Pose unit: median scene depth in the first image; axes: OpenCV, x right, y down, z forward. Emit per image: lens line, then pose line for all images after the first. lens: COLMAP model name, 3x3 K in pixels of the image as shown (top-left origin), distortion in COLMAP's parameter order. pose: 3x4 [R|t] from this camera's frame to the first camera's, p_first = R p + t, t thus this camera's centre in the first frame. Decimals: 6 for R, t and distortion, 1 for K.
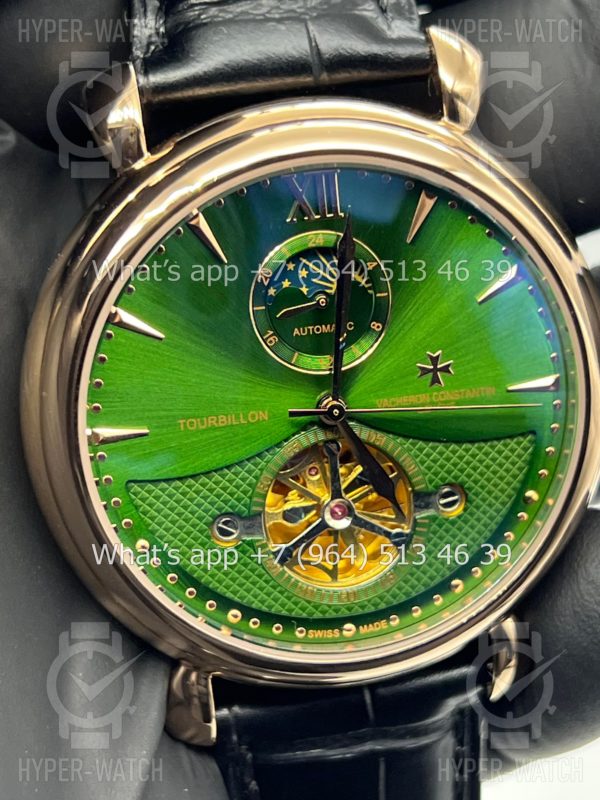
lens RADIAL K [[1859.7, 0, 300.0], [0, 1859.7, 400.0], [0, 0, 1]] dist [0.282412, -0.158575]
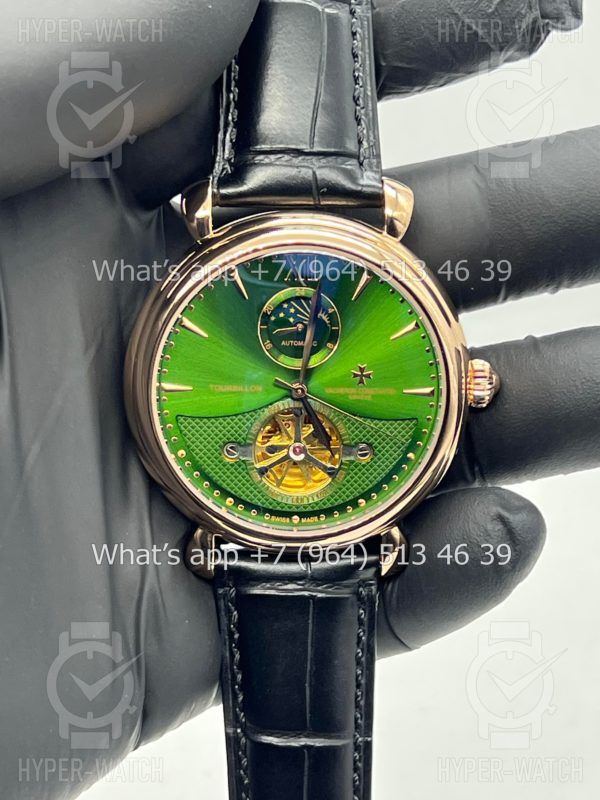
lens RADIAL K [[1859.7, 0, 300.0], [0, 1859.7, 400.0], [0, 0, 1]] dist [0.282412, -0.158575]
pose [[0.985225, 0.127822, -0.113987, 0.213945], [-0.129550, 0.991542, -0.007852, 0.027222], [0.112019, 0.022503, 0.993451, -0.712393]]
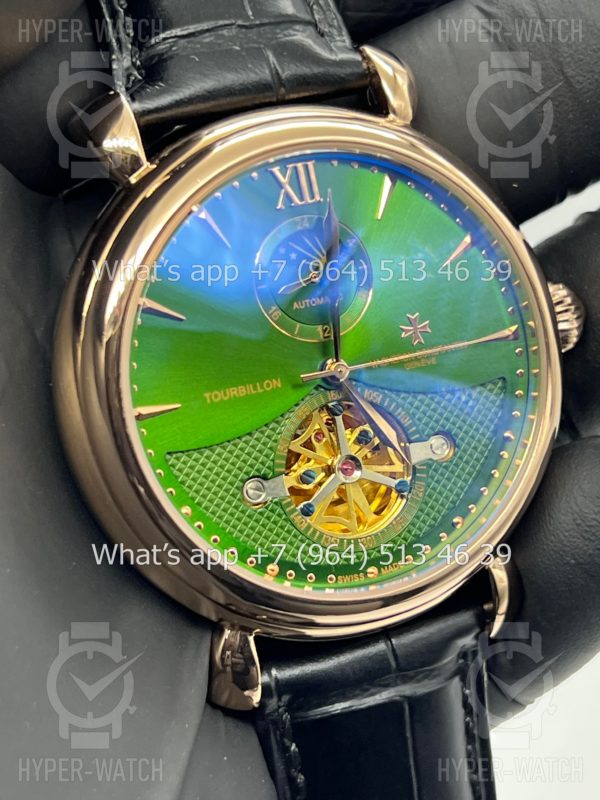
lens RADIAL K [[1859.7, 0, 300.0], [0, 1859.7, 400.0], [0, 0, 1]] dist [0.282412, -0.158575]
pose [[0.975367, -0.116015, 0.187617, -0.212138], [0.144421, 0.978748, -0.145584, 0.179023], [-0.166739, 0.169093, 0.971394, -0.082217]]
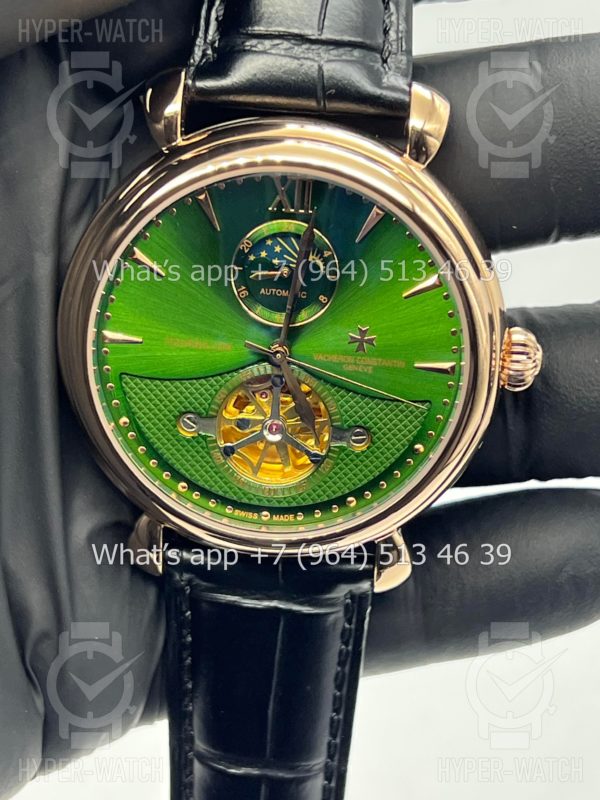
lens RADIAL K [[1859.7, 0, 300.0], [0, 1859.7, 400.0], [0, 0, 1]] dist [0.282412, -0.158575]
pose [[0.963155, 0.214609, -0.162099, 0.251634], [-0.202719, 0.975379, 0.086833, -0.080034], [0.176744, -0.050773, 0.982946, -0.308130]]
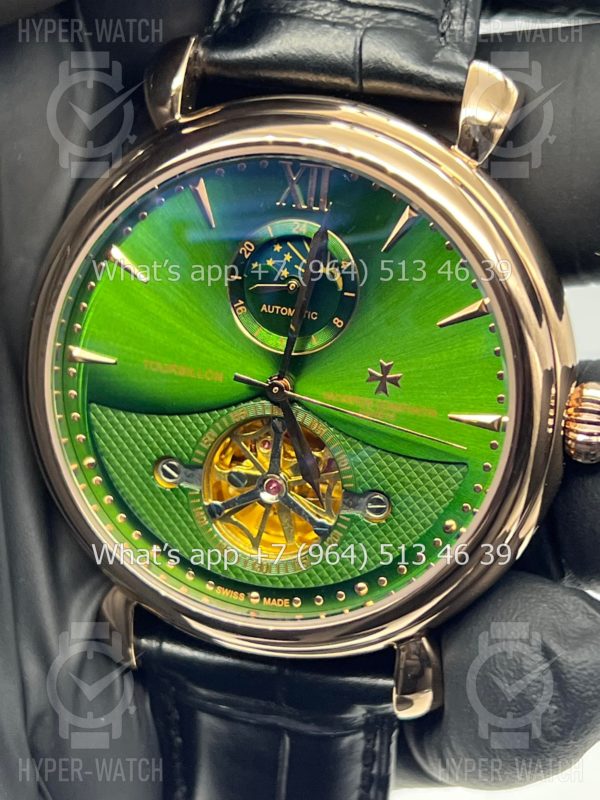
lens RADIAL K [[1859.7, 0, 300.0], [0, 1859.7, 400.0], [0, 0, 1]] dist [0.282412, -0.158575]
pose [[0.897003, 0.258827, -0.358322, 0.402130], [-0.272454, 0.962082, 0.012894, -0.005181], [0.348072, 0.086060, 0.933509, 0.016278]]
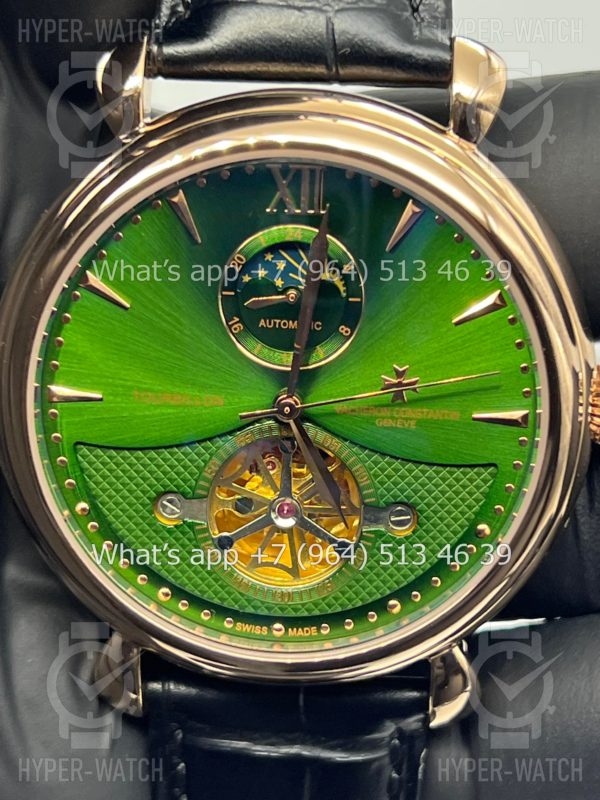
lens RADIAL K [[1859.7, 0, 300.0], [0, 1859.7, 400.0], [0, 0, 1]] dist [0.282412, -0.158575]
pose [[0.967186, 0.167740, -0.190827, 0.207717], [-0.165144, 0.985827, 0.029542, -0.028168], [0.193078, 0.002942, 0.981179, 0.033388]]
